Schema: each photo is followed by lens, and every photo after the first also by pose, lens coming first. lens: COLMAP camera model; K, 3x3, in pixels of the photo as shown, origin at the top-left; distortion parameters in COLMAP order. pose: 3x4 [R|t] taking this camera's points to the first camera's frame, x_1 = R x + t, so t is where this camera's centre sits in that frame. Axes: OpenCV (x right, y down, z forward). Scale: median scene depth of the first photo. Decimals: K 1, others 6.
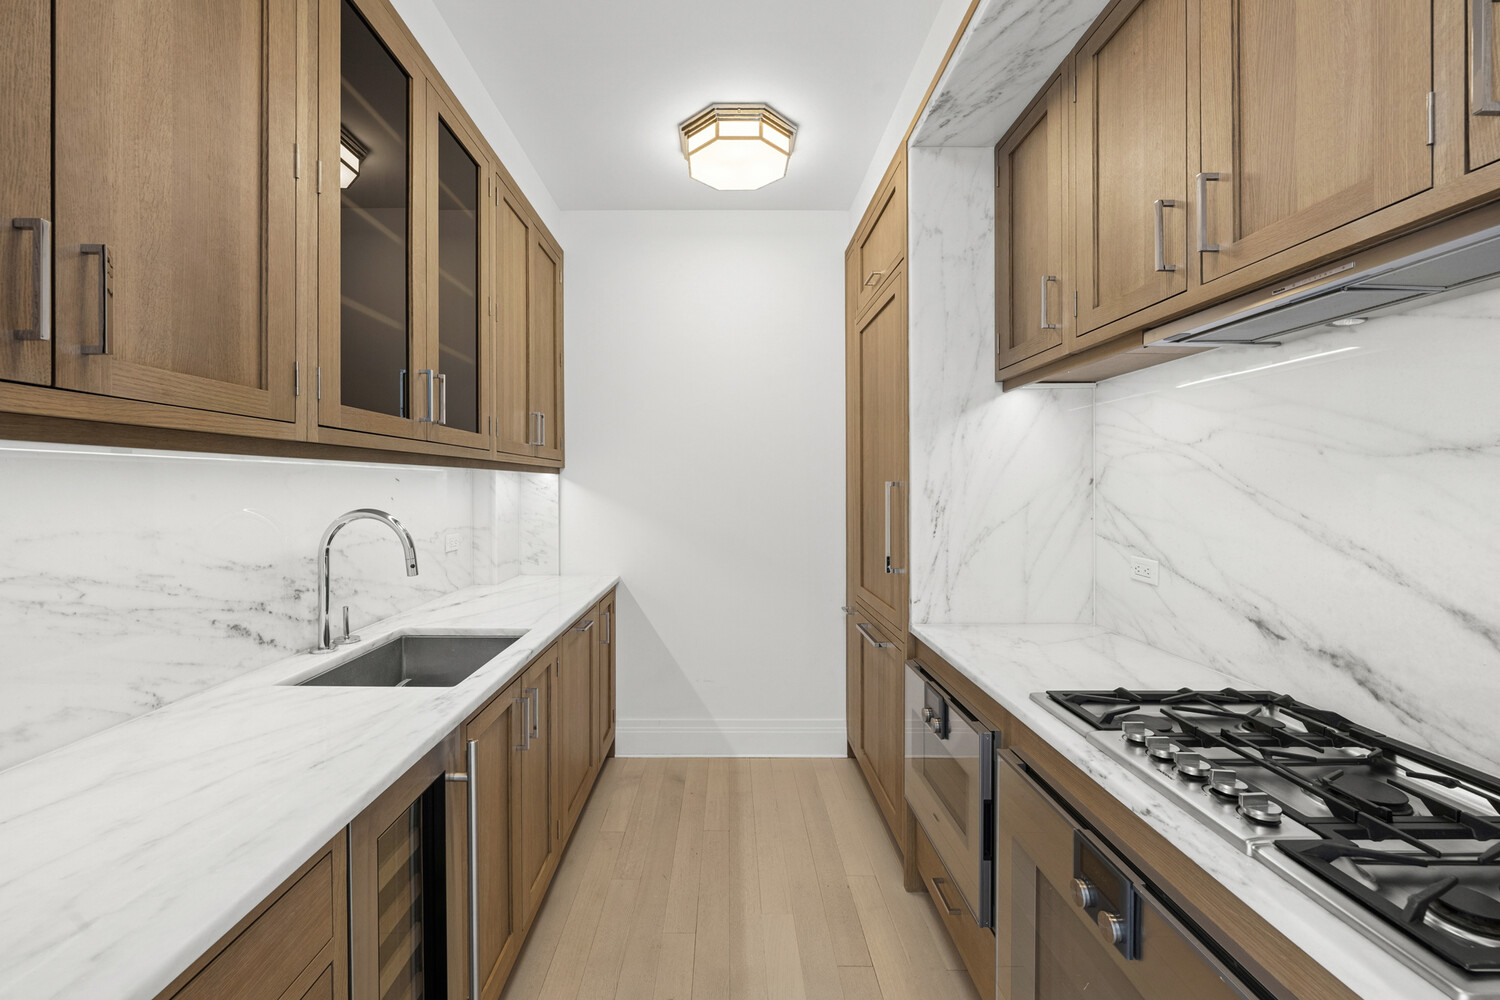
lens RADIAL K [[605.9, 0, 740.3], [0, 605.9, 486.7], [0, 0, 1]] dist [-0.002331, -0.000209]
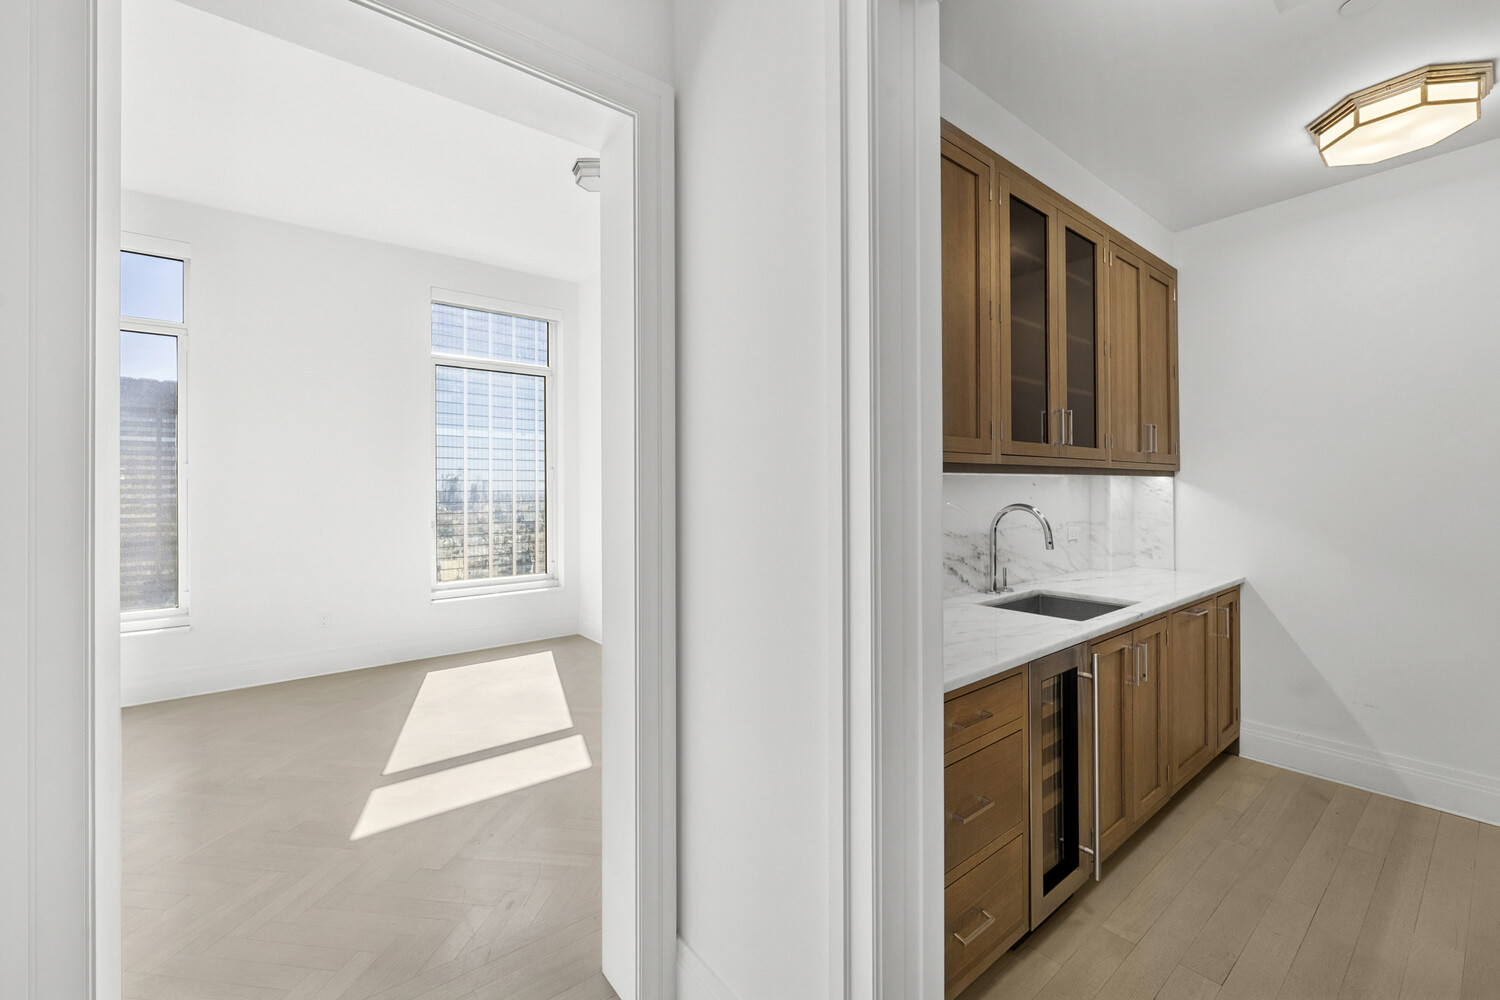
lens RADIAL K [[593.6, 0, 743.4], [0, 593.6, 494.0], [0, 0, 1]] dist [-0.006270, 0.000391]
pose [[0.592155, -0.001166, -0.805823, 0.142373], [0.006301, 0.999975, 0.003183, 0.002157], [0.805800, -0.006962, 0.592147, -0.360299]]
